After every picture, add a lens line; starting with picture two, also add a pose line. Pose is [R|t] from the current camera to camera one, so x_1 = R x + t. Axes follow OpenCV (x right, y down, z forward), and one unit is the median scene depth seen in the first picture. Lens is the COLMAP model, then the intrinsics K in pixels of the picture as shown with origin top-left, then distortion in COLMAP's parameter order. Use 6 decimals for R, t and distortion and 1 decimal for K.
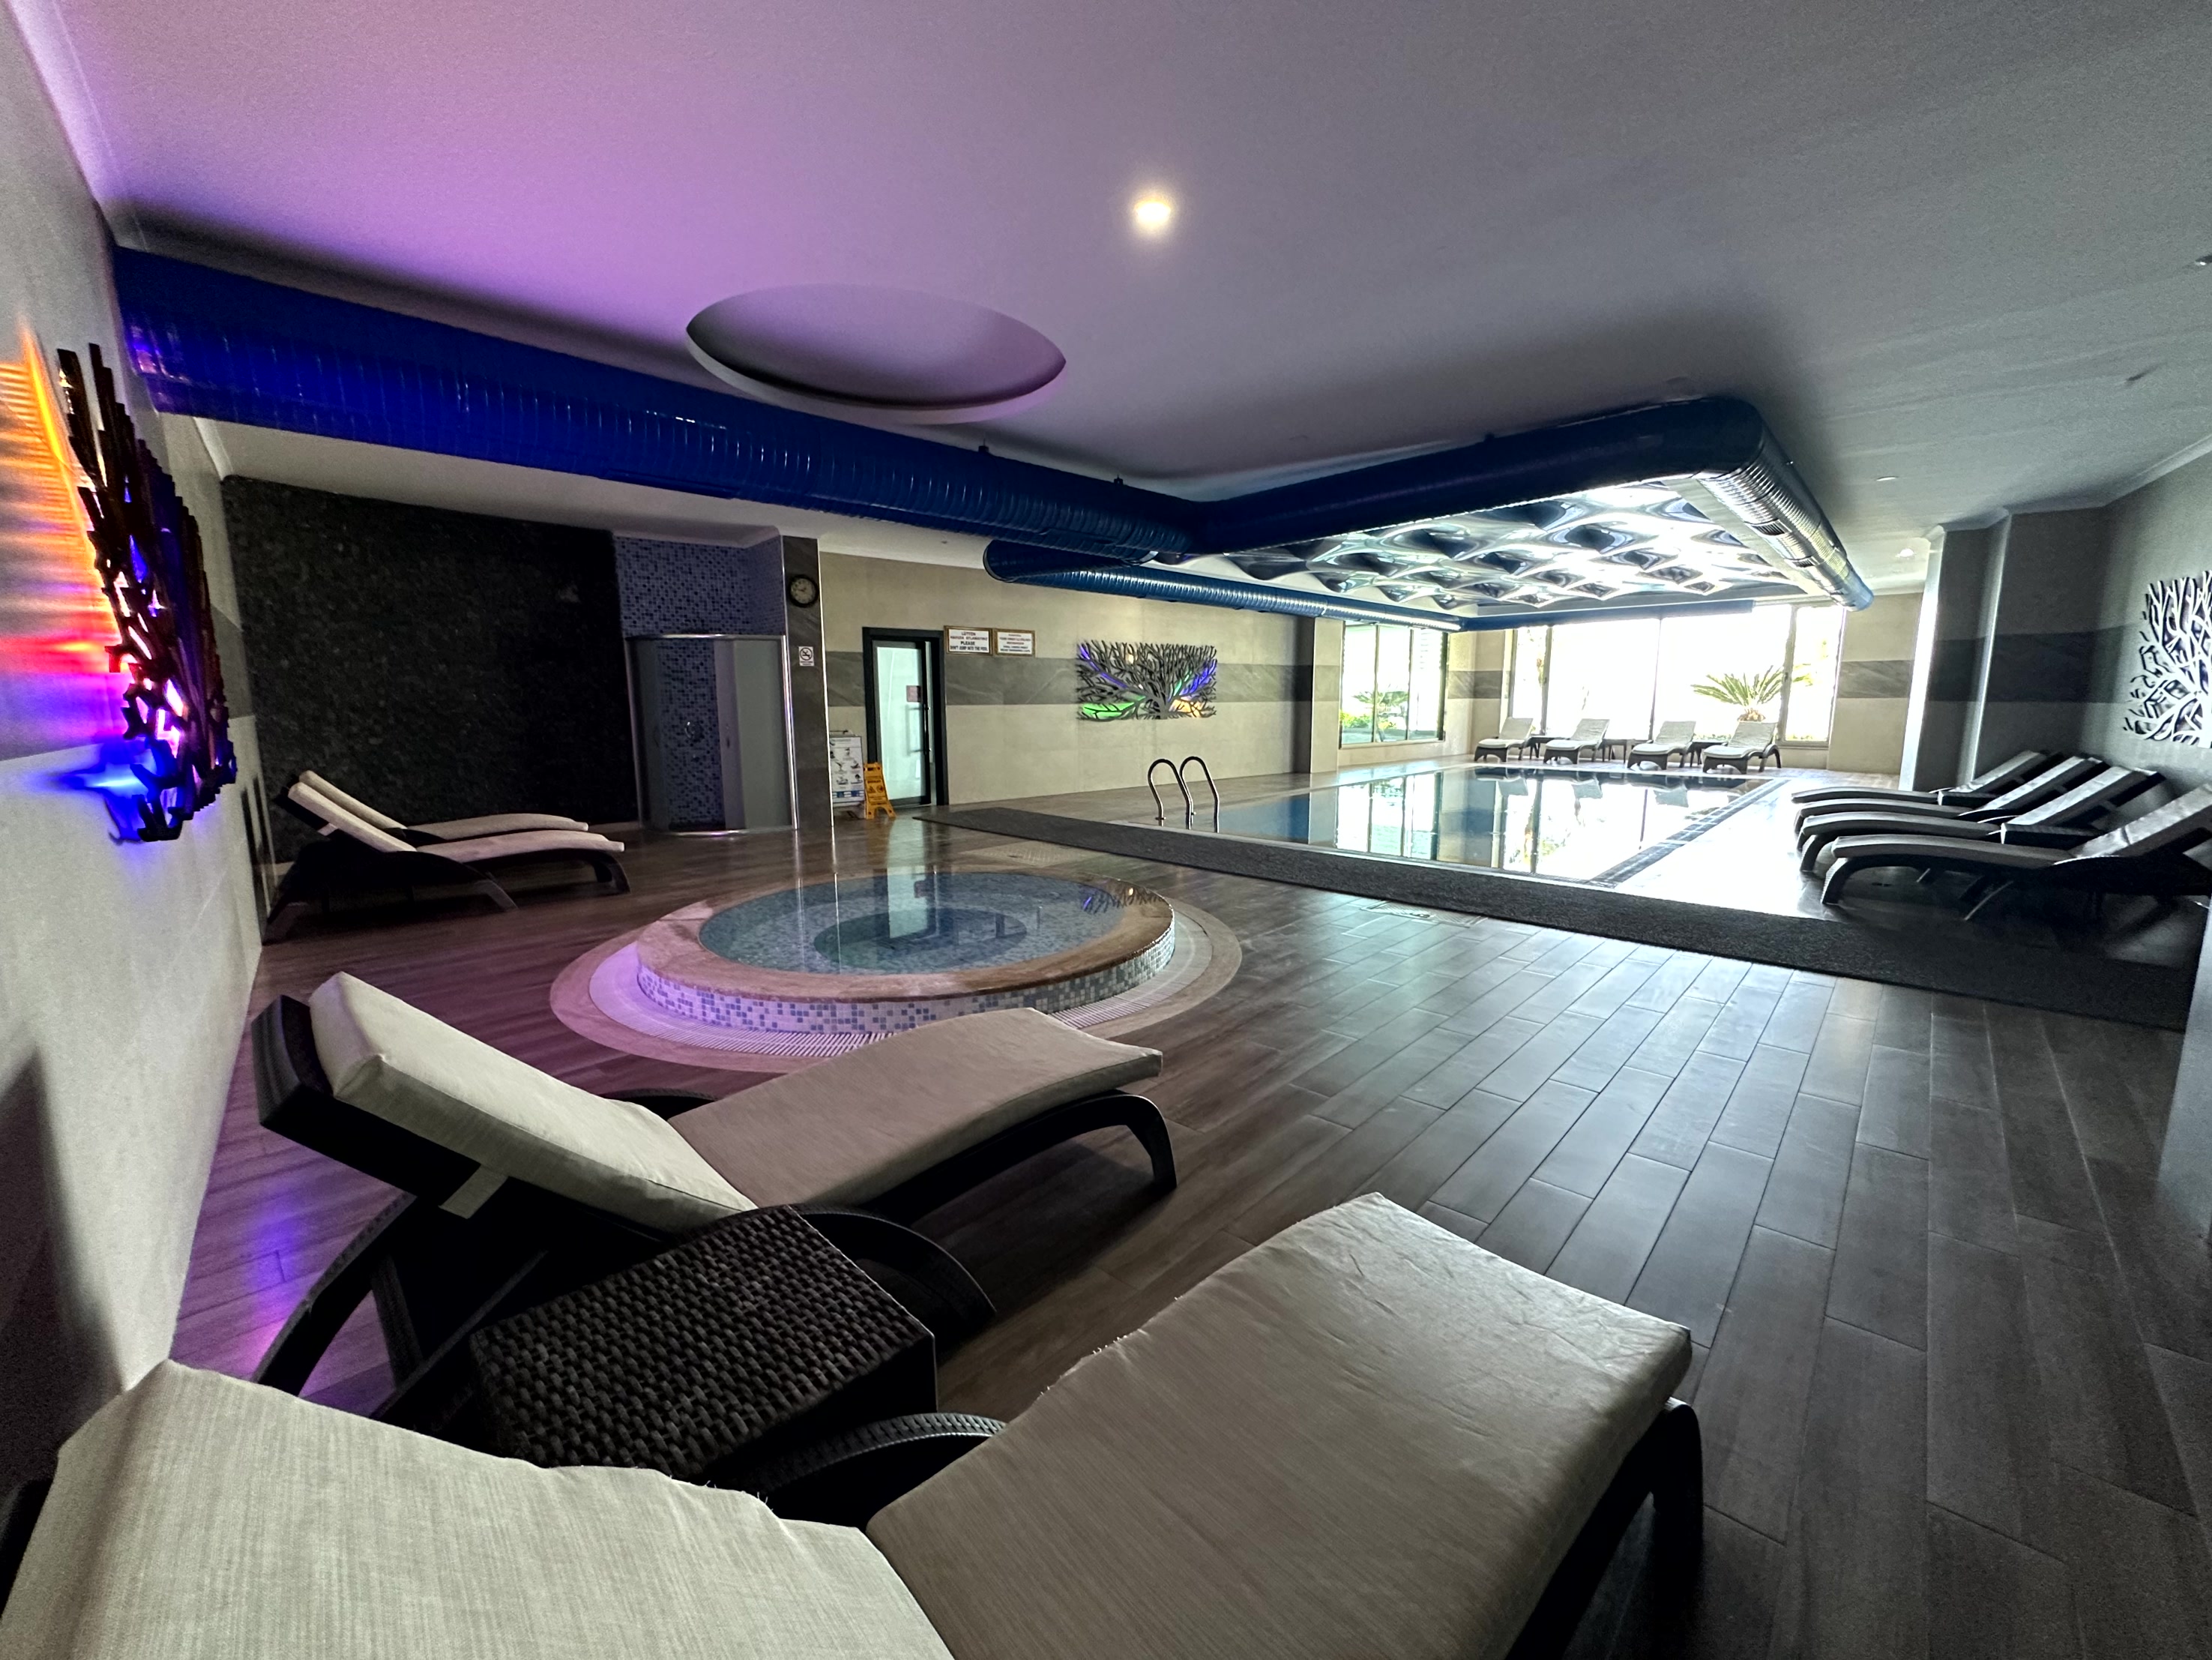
lens RADIAL K [[886.1, 0, 1106.7], [0, 886.1, 830.9], [0, 0, 1]] dist [-0.004075, -0.000241]
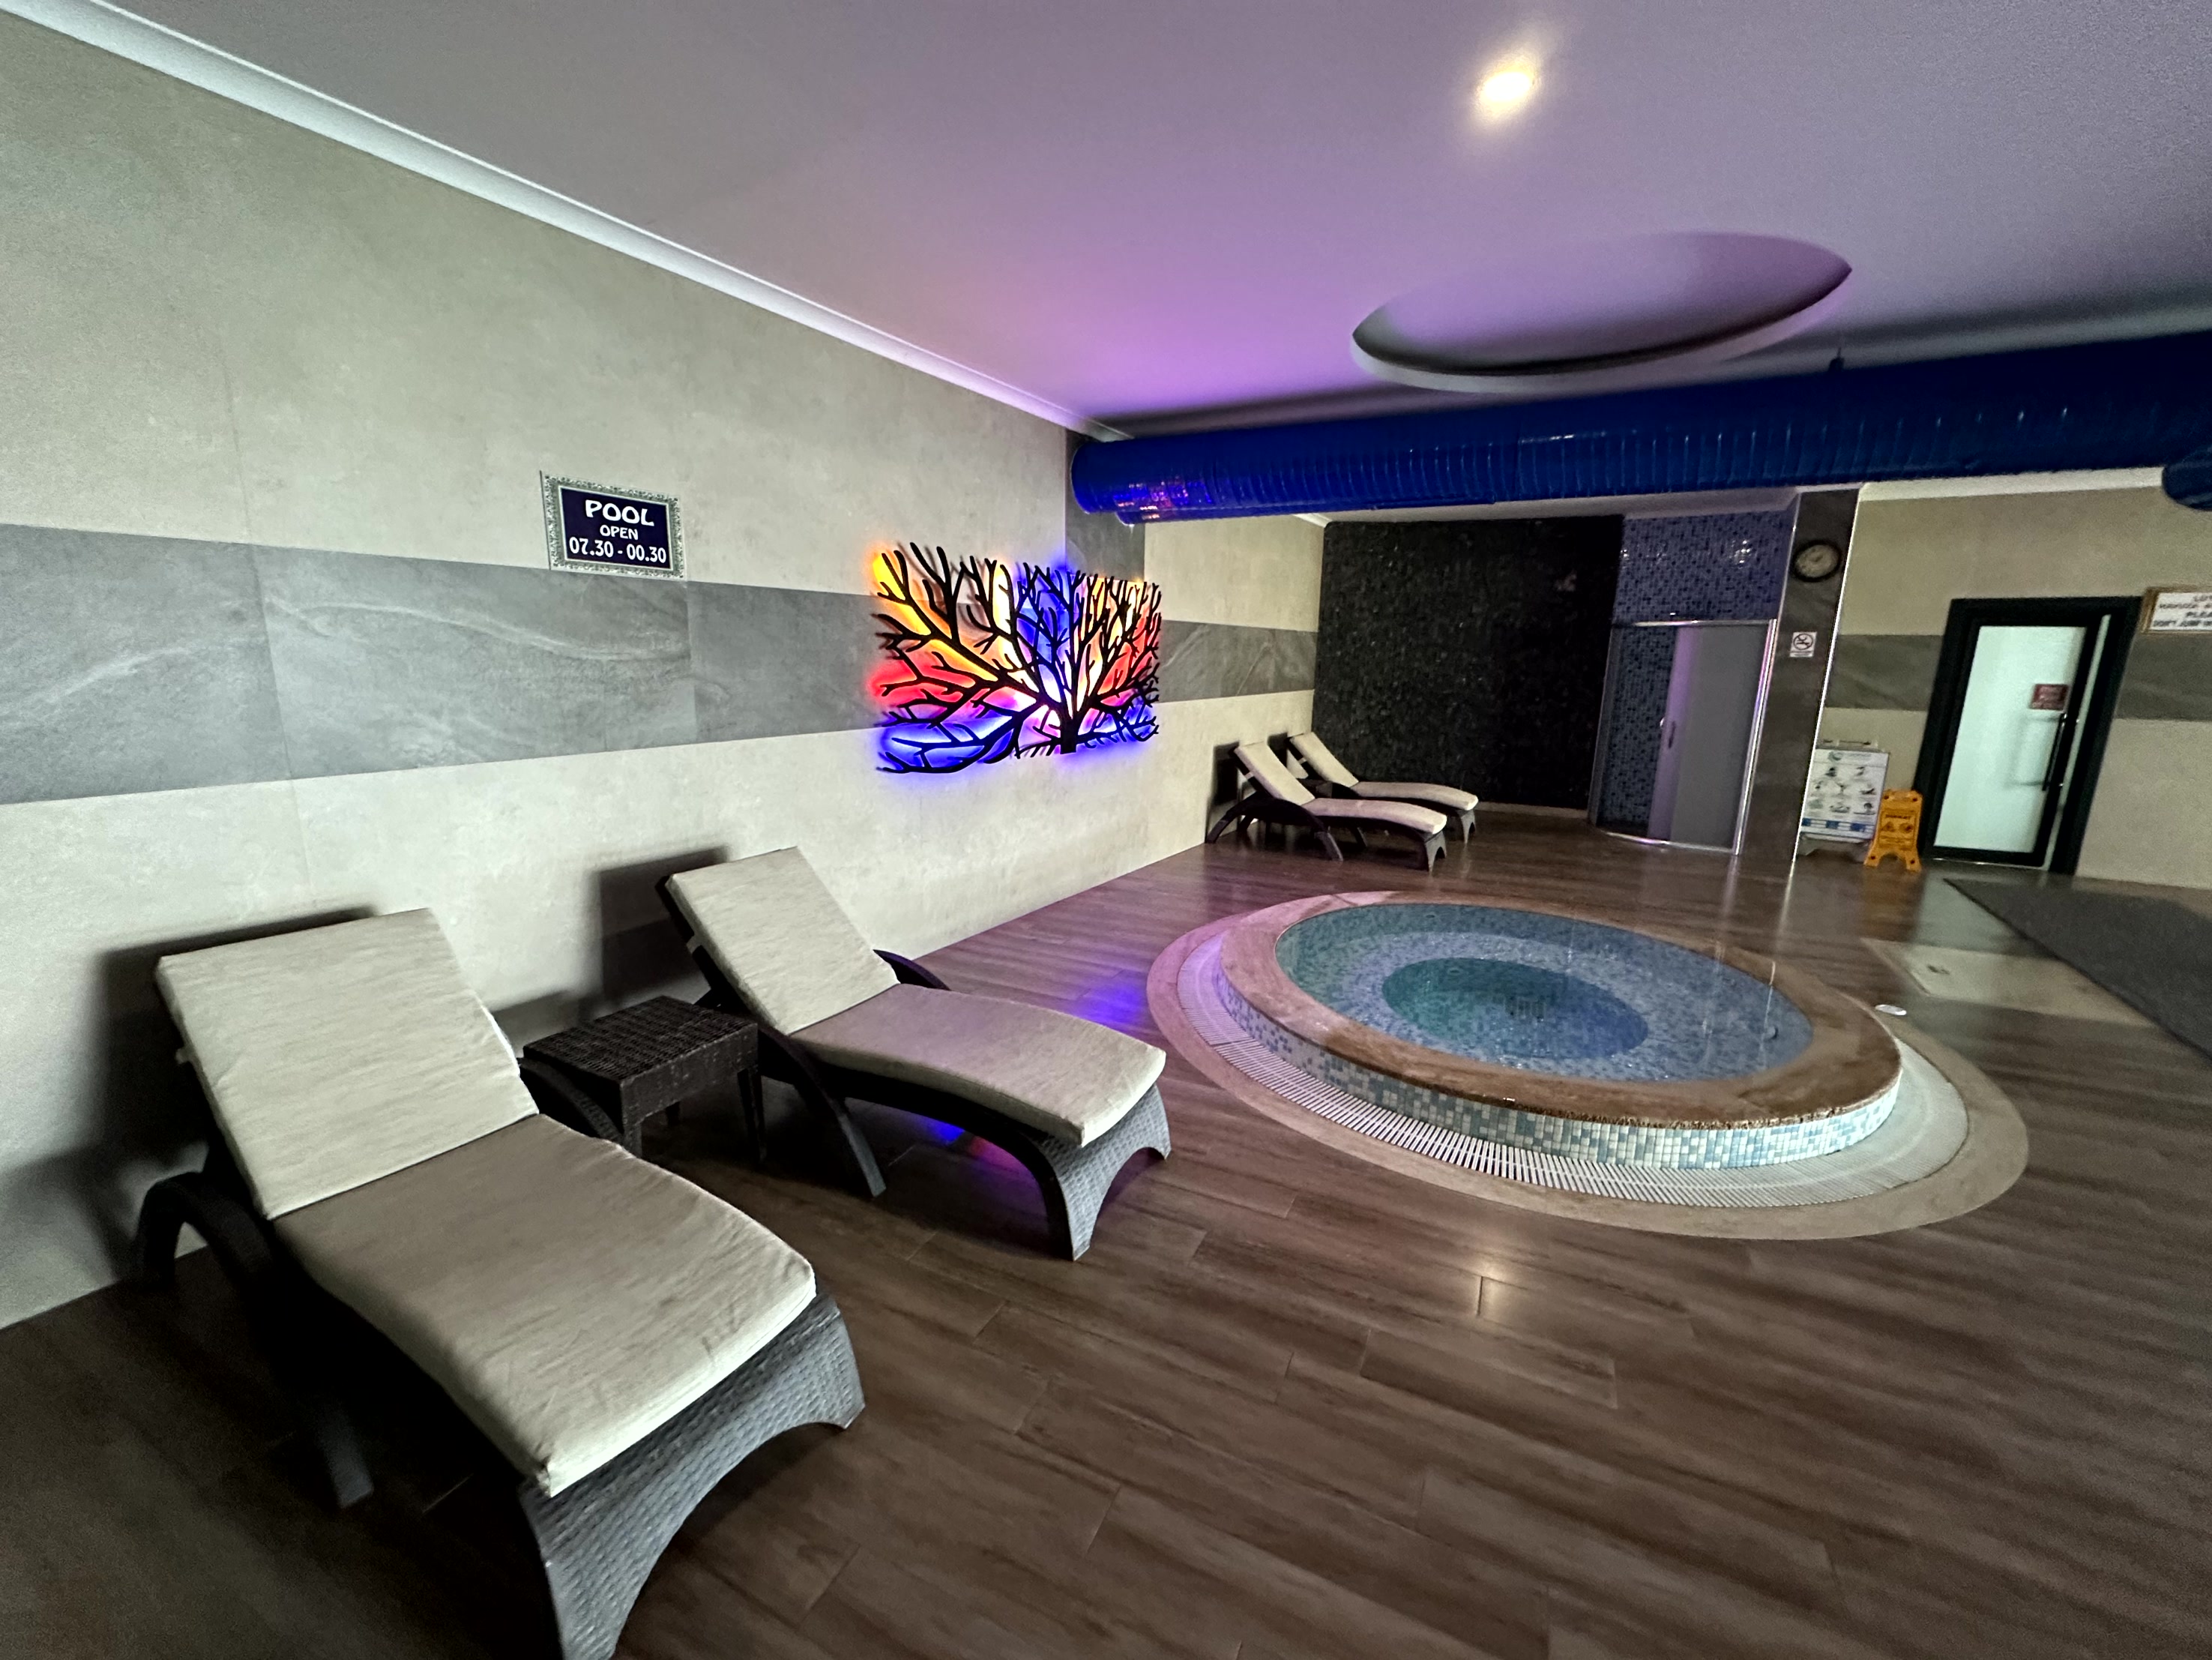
lens RADIAL K [[886.1, 0, 1104.5], [0, 886.1, 830.3], [0, 0, 1]] dist [-0.004075, -0.000241]
pose [[0.285565, 0.202007, -0.936828, 0.267553], [-0.159266, 0.973943, 0.161462, -0.068064], [0.945033, 0.103097, 0.310296, 0.196781]]
